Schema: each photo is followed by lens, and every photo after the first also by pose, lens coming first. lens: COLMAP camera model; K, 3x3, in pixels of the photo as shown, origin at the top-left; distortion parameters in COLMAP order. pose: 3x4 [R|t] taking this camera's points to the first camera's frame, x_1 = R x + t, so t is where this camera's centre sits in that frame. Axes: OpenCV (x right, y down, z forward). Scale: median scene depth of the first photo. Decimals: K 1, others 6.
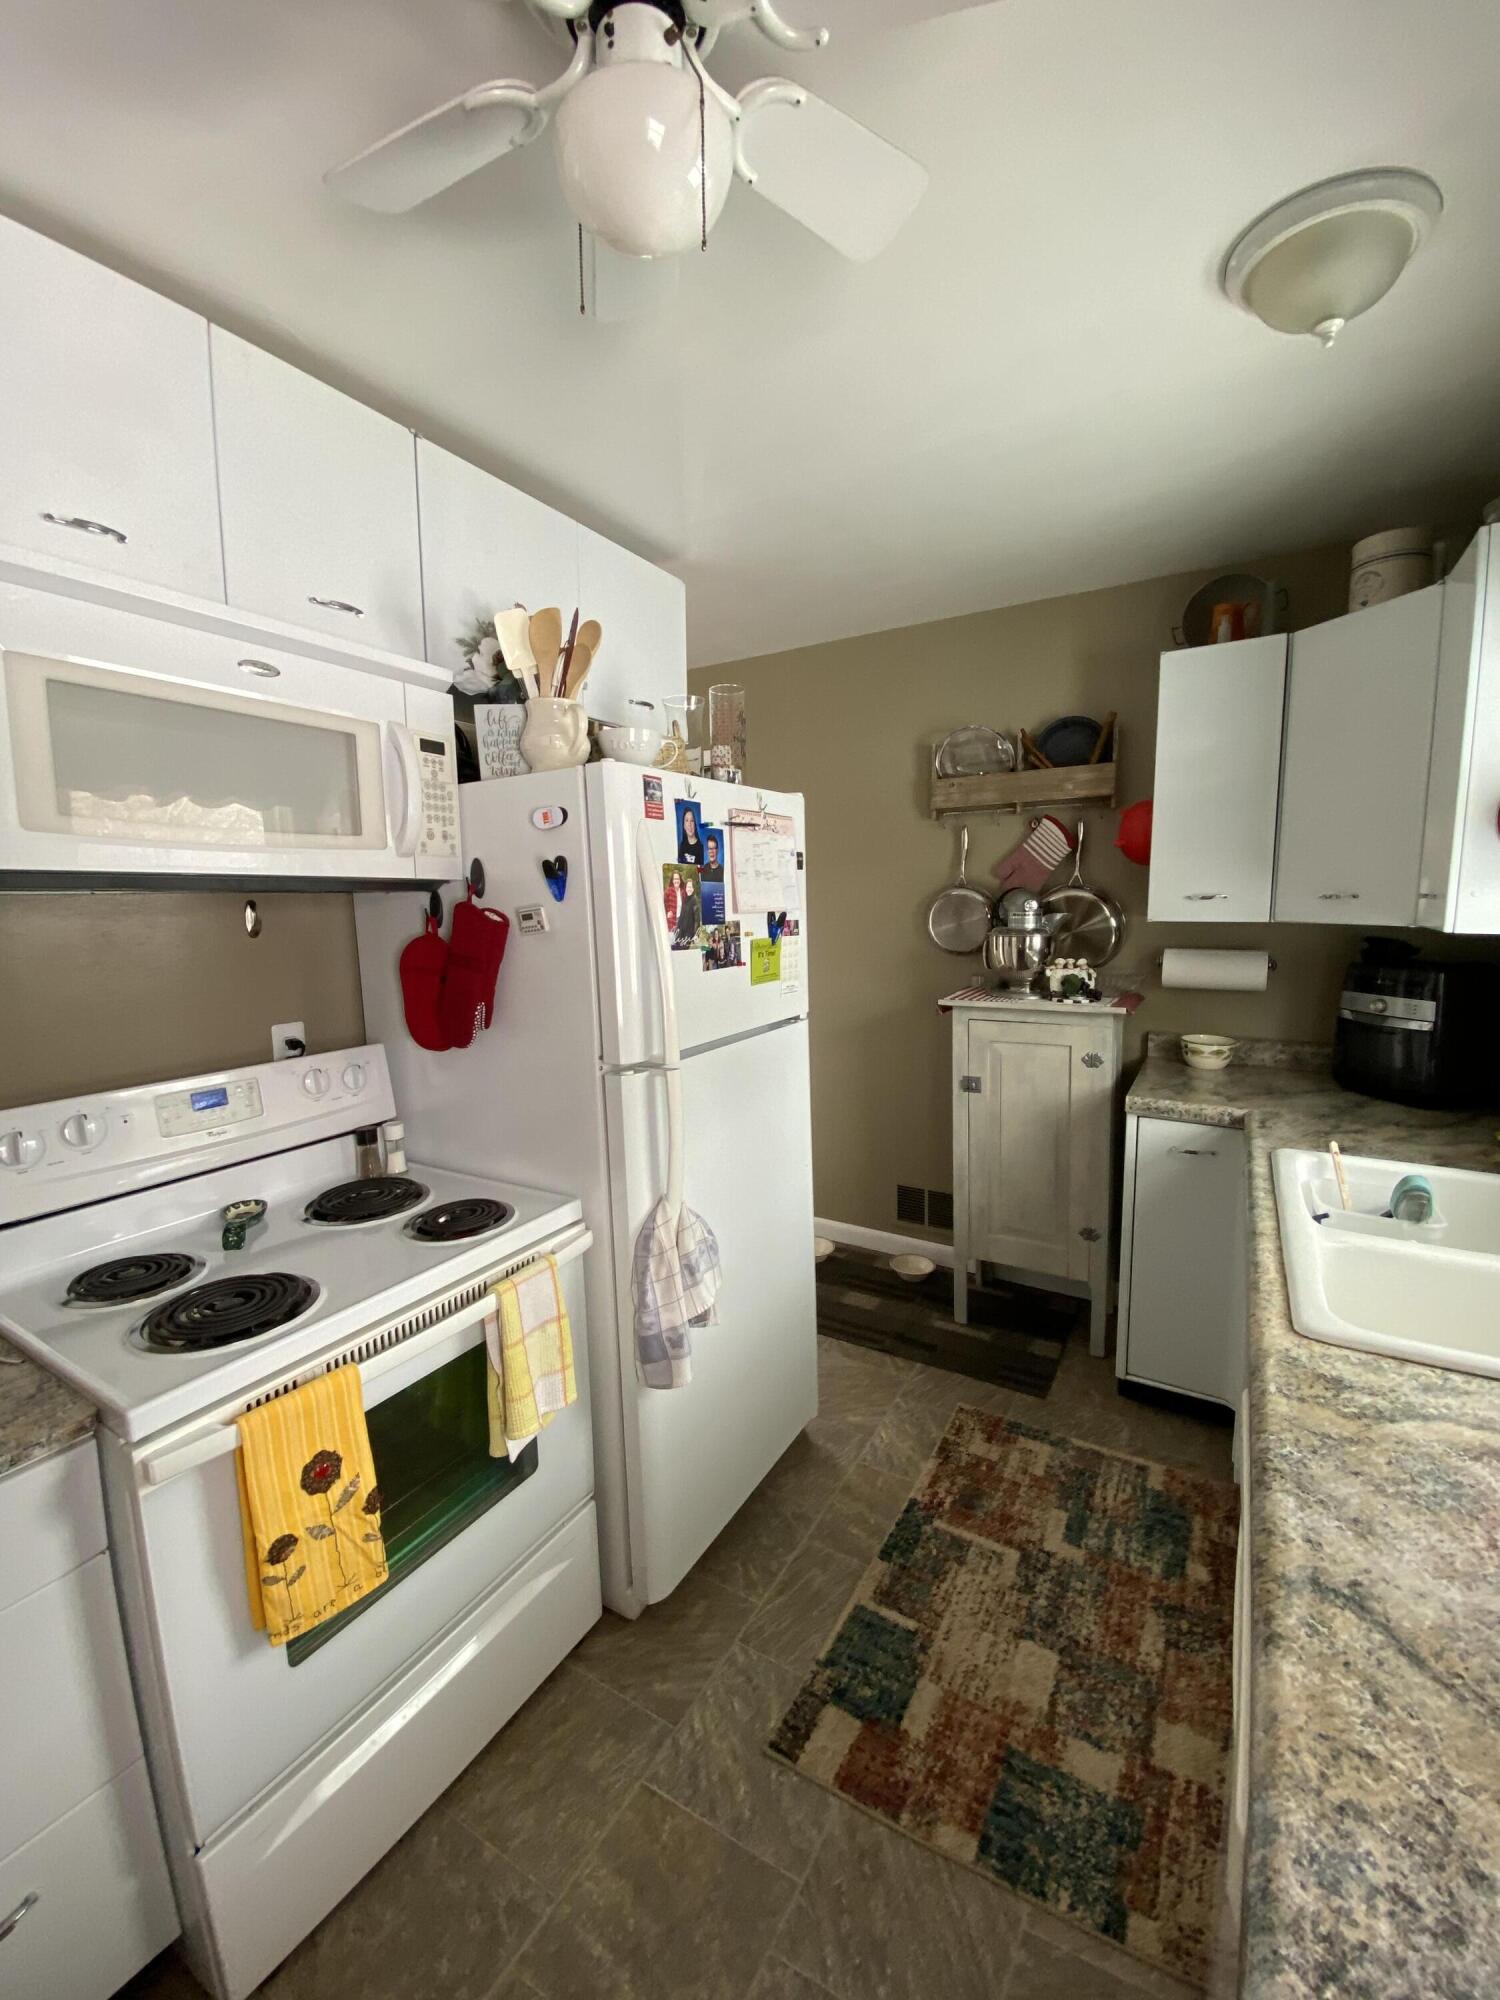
lens RADIAL K [[804.6, 0, 743.9], [0, 804.6, 999.0], [0, 0, 1]] dist [0.024362, -0.025156]
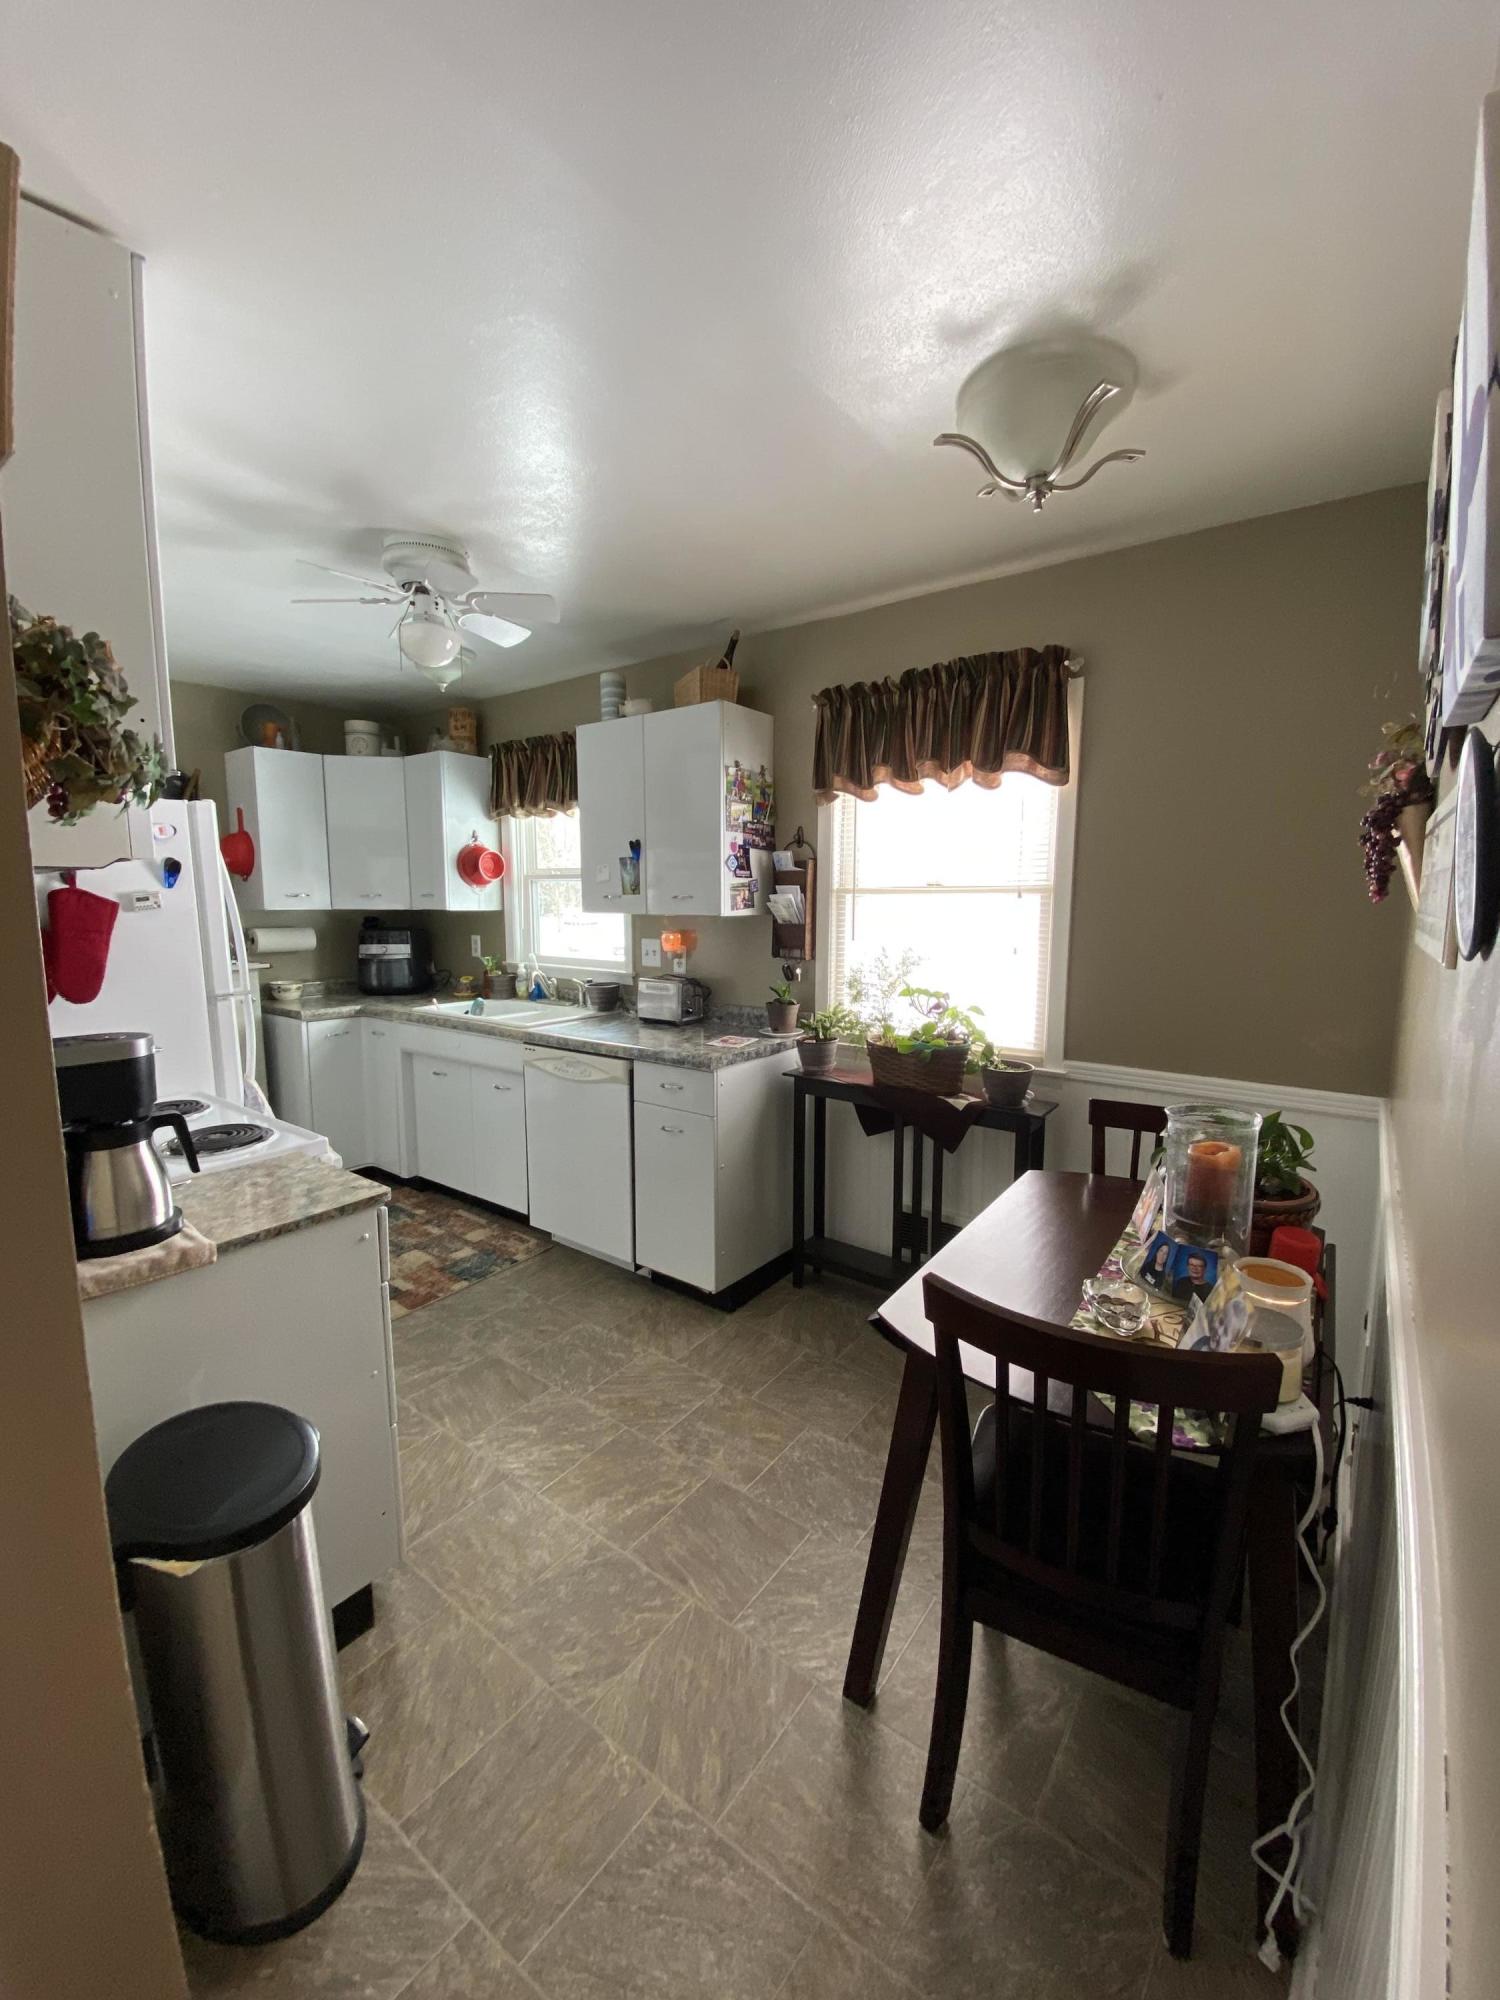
lens RADIAL K [[804.6, 0, 743.9], [0, 804.6, 999.0], [0, 0, 1]] dist [0.024362, -0.025156]
pose [[0.111842, -0.114597, 0.987096, -1.448482], [0.136491, 0.985685, 0.098968, 0.068537], [-0.984308, 0.123661, 0.125882, -0.183280]]
